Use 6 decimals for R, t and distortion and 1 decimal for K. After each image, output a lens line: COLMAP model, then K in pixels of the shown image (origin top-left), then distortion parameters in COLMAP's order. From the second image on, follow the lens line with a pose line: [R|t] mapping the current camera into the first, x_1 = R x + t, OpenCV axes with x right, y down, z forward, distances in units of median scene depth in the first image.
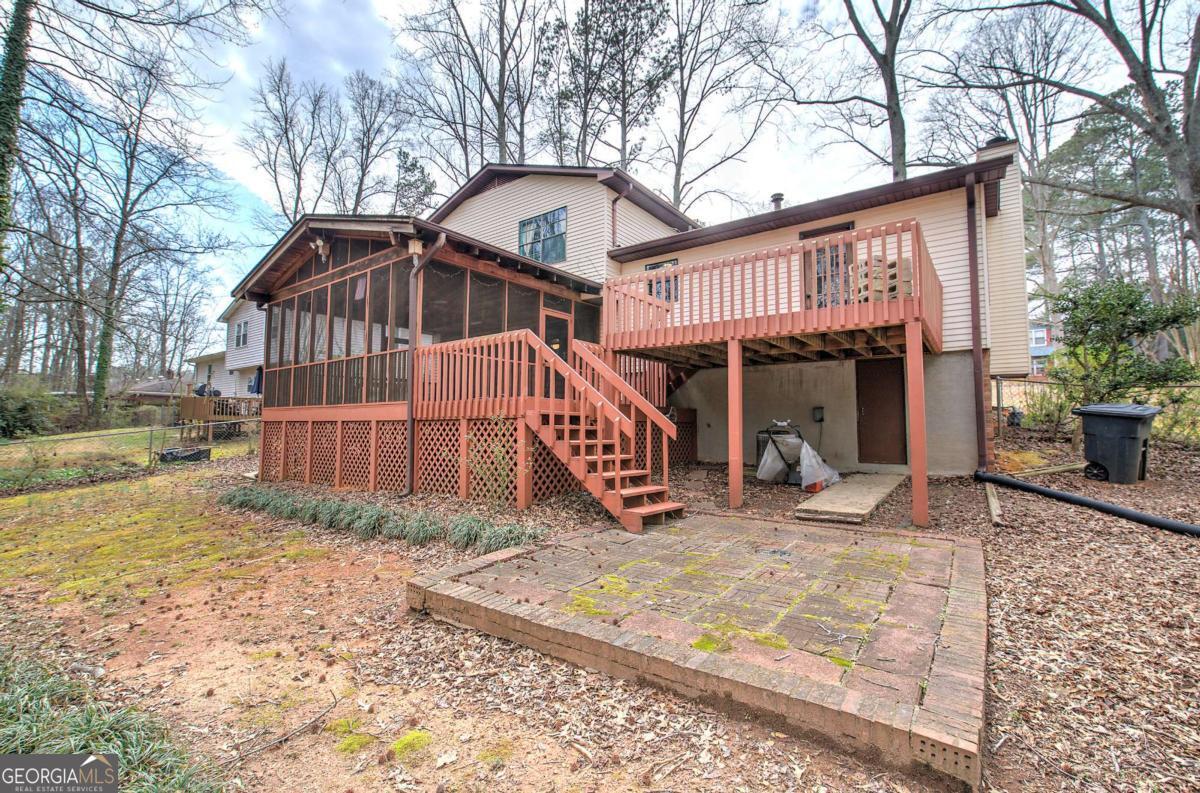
lens RADIAL K [[521.1, 0, 600.0], [0, 521.1, 396.5], [0, 0, 1]] dist [-0.006450, 0.000298]
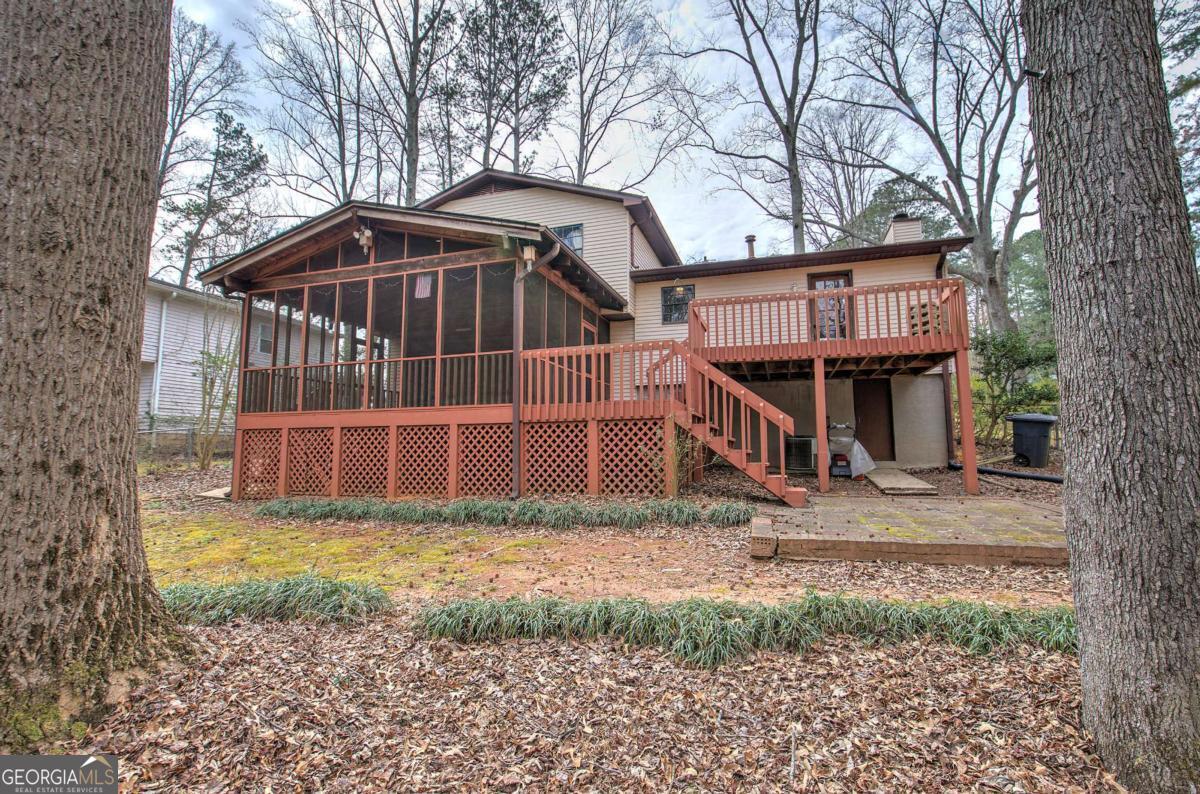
lens RADIAL K [[554.8, 0, 602.6], [0, 554.8, 397.1], [0, 0, 1]] dist [0.001578, 0.000399]
pose [[0.943069, 0.024434, 0.331698, -0.410924], [-0.011210, 0.999066, -0.041724, 0.028132], [-0.332408, 0.035630, 0.942462, -0.049768]]
